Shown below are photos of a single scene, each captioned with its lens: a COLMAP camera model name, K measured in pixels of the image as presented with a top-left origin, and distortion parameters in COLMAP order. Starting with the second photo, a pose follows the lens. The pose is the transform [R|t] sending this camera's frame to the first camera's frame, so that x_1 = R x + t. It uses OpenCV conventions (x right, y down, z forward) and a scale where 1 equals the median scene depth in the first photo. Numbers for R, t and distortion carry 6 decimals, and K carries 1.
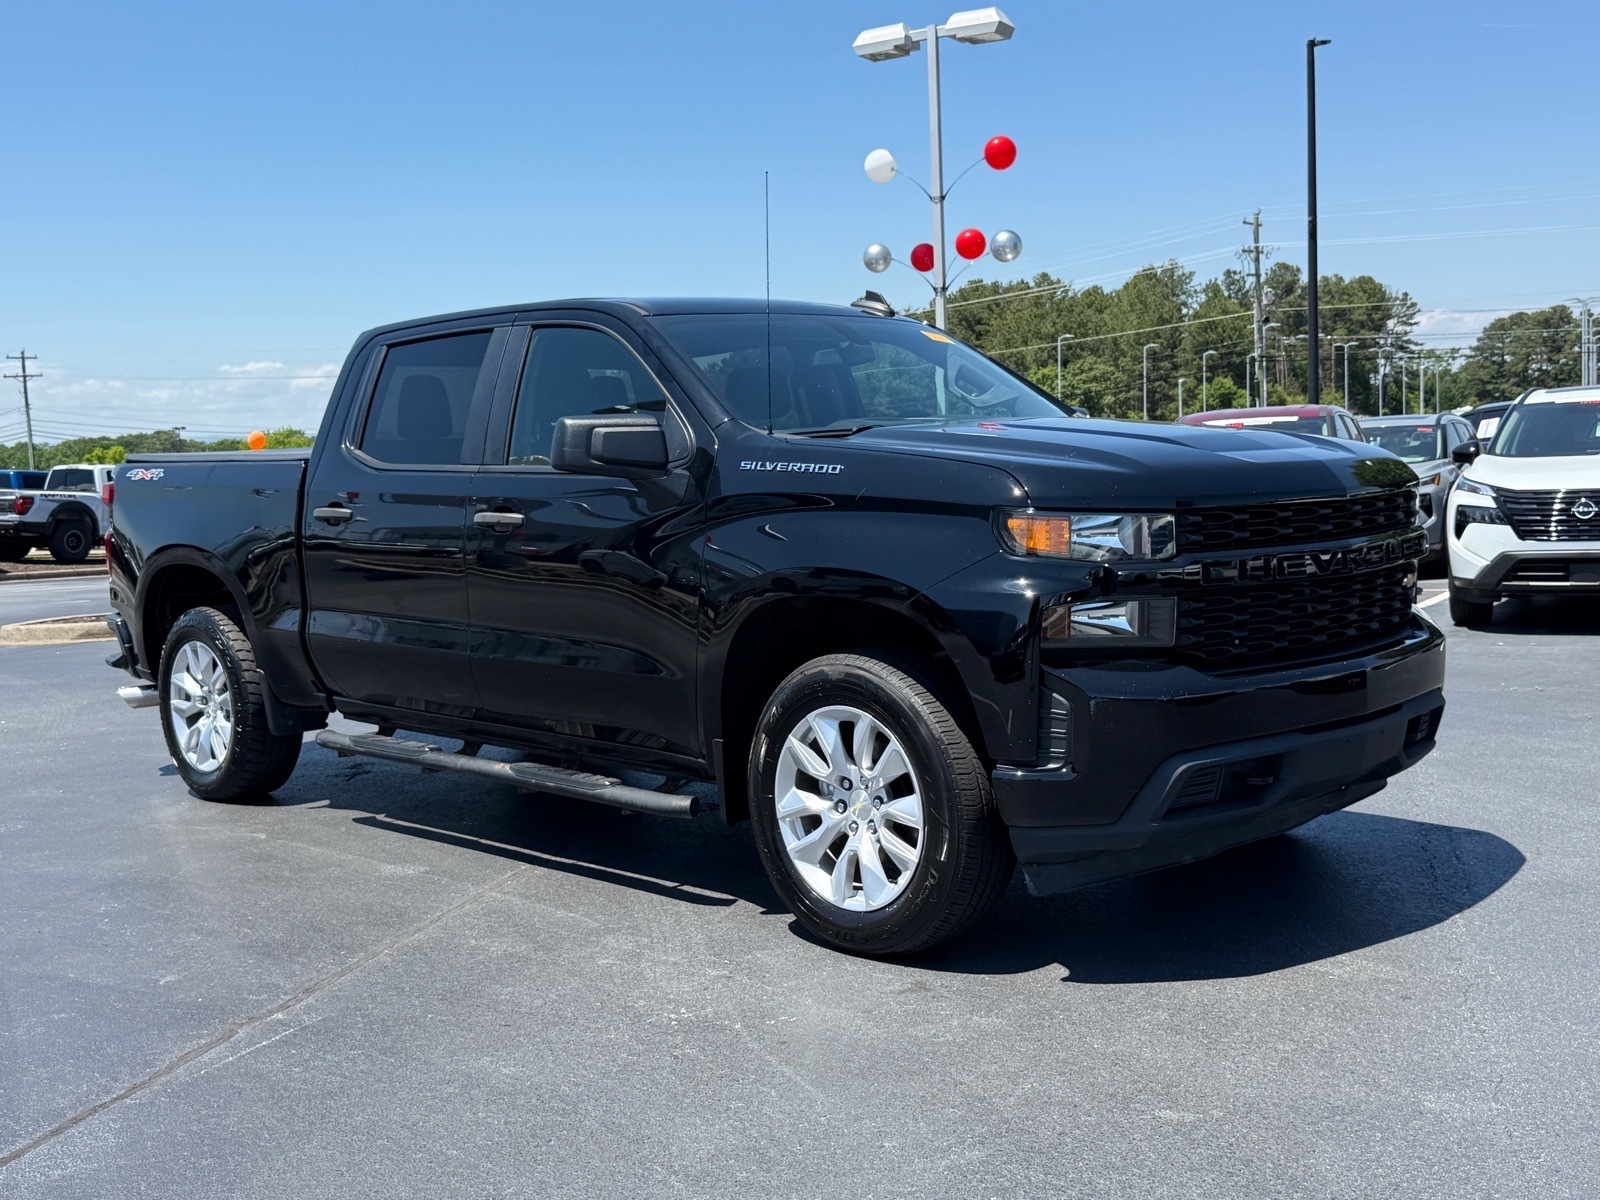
lens RADIAL K [[1778.6, 0, 800.0], [0, 1778.6, 600.0], [0, 0, 1]] dist [0.093576, -0.235372]
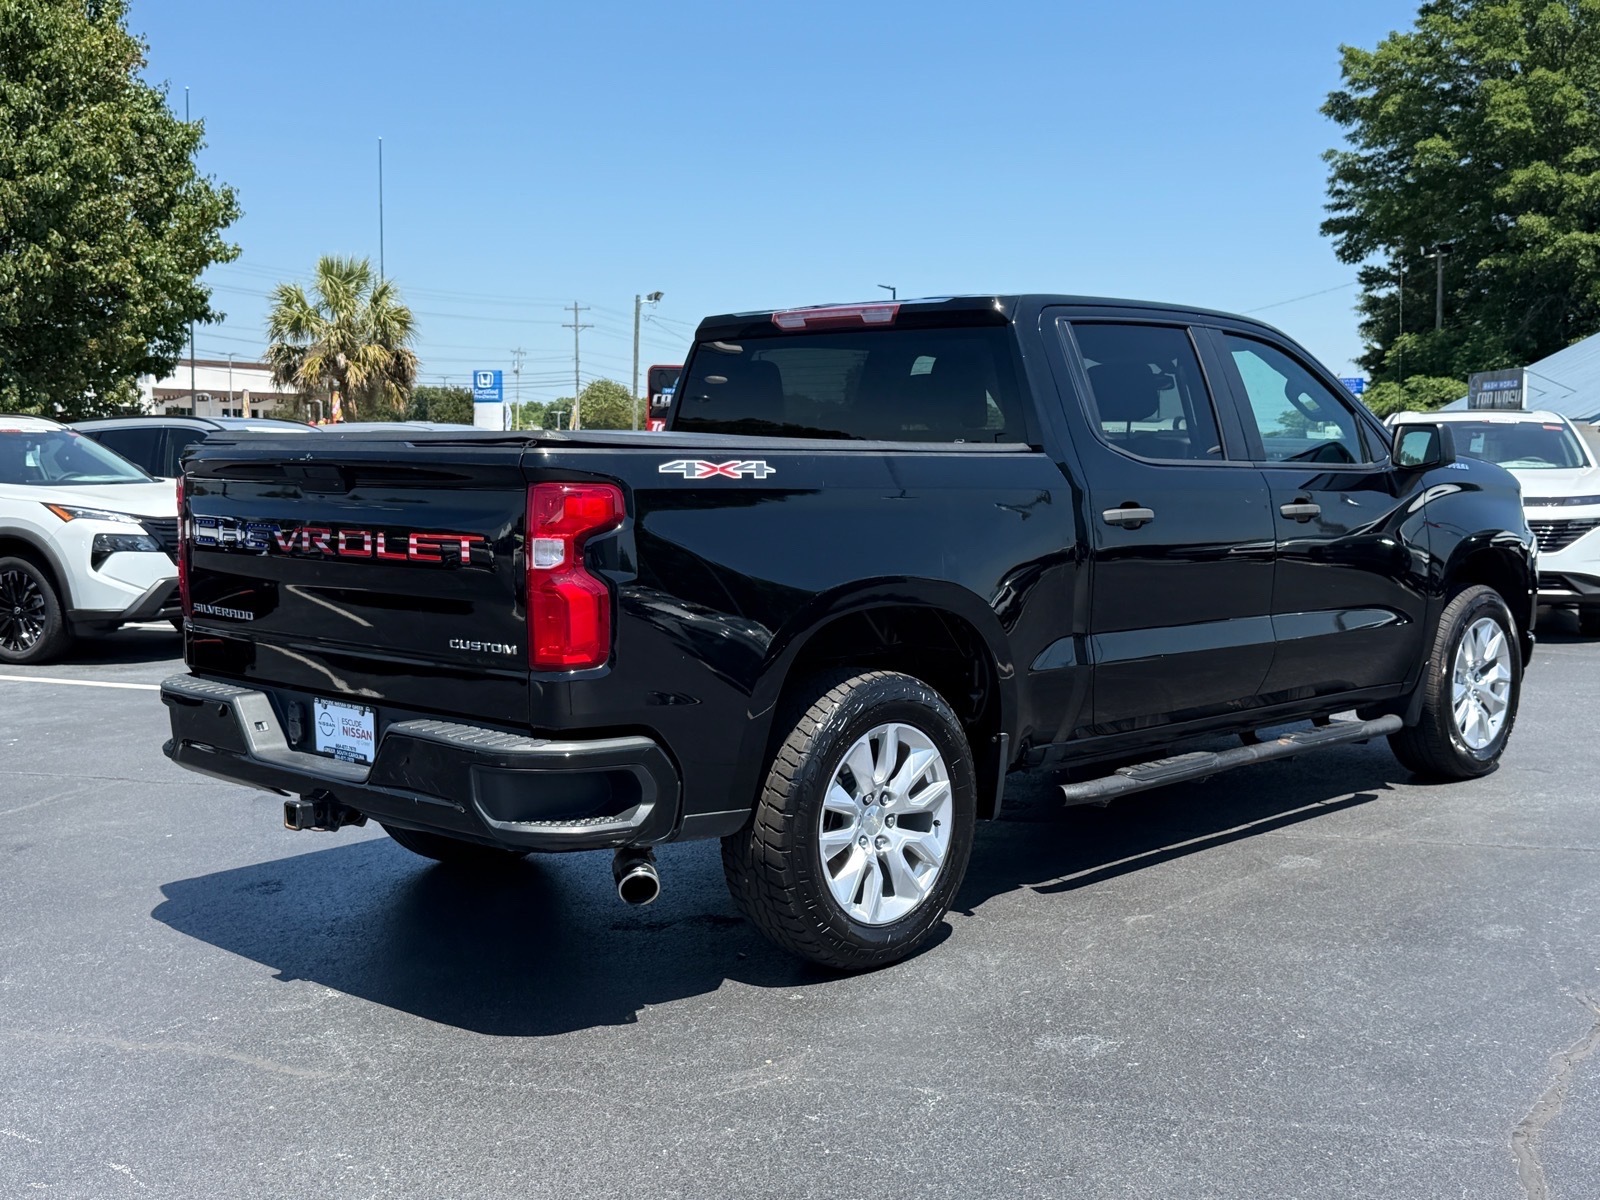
lens RADIAL K [[1820.4, 0, 800.0], [0, 1820.4, 600.0], [0, 0, 1]] dist [0.122590, -0.012952]
pose [[-0.060231, -0.044641, 0.997186, -1.108452], [0.086303, 0.995026, 0.049757, -0.063775], [-0.994447, 0.089057, -0.056079, 1.187430]]
